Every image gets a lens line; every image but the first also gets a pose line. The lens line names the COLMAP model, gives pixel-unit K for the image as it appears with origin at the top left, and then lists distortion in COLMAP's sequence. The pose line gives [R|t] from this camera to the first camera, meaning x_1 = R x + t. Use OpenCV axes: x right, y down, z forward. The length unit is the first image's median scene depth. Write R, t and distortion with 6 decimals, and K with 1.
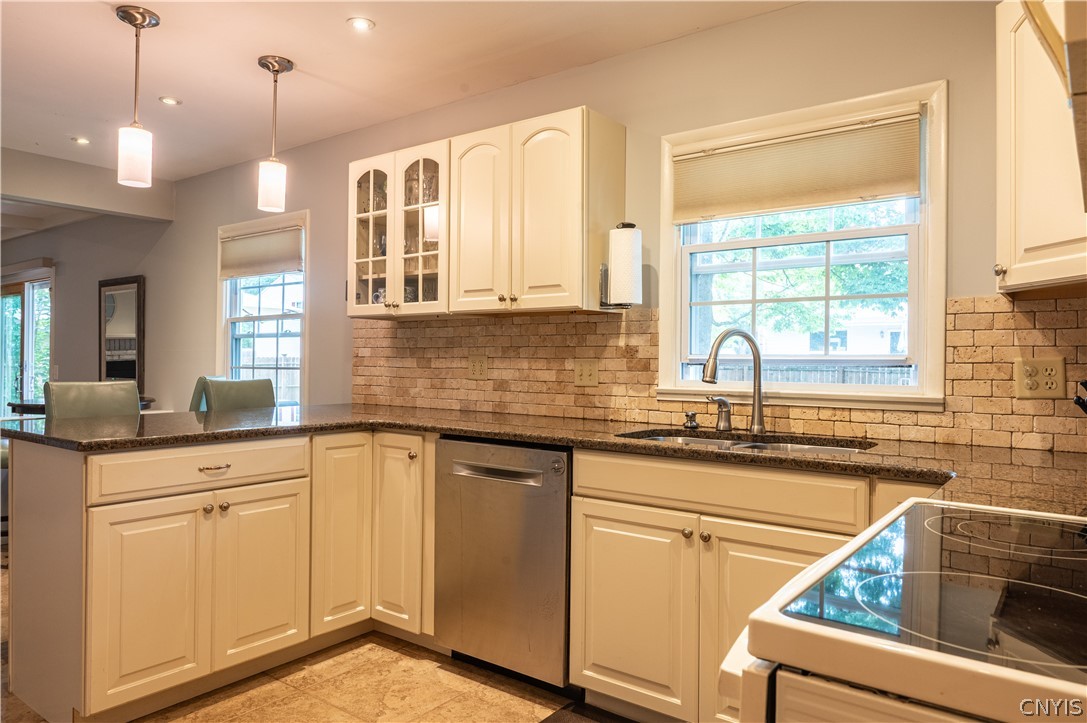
lens RADIAL K [[730.1, 0, 543.9], [0, 730.1, 359.2], [0, 0, 1]] dist [-0.005354, 0.001126]
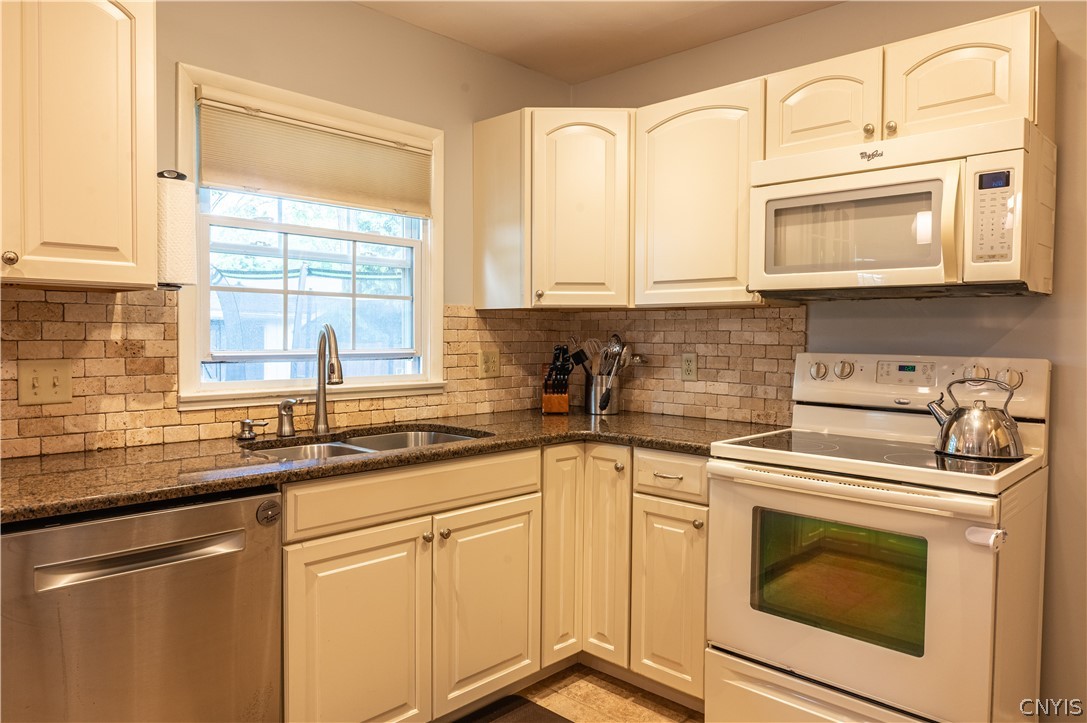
lens RADIAL K [[730.1, 0, 543.9], [0, 730.1, 359.2], [0, 0, 1]] dist [-0.005354, 0.001126]
pose [[0.110150, -0.041225, 0.993060, -0.518028], [-0.009172, 0.999055, 0.042491, -0.031937], [-0.993873, -0.013788, 0.109668, 0.501709]]
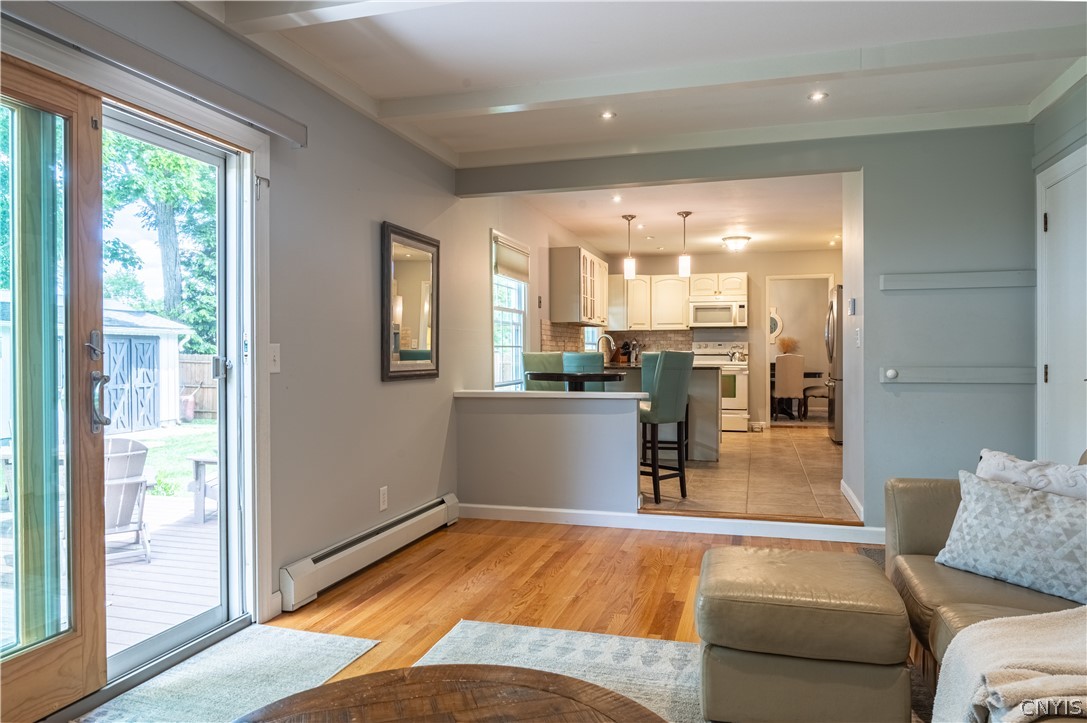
lens RADIAL K [[730.1, 0, 543.9], [0, 730.1, 359.2], [0, 0, 1]] dist [-0.005354, 0.001126]
pose [[-0.355622, -0.016394, 0.934486, -2.500513], [-0.005099, 0.999865, 0.015600, 0.022294], [-0.934616, 0.000782, -0.355657, 2.110598]]
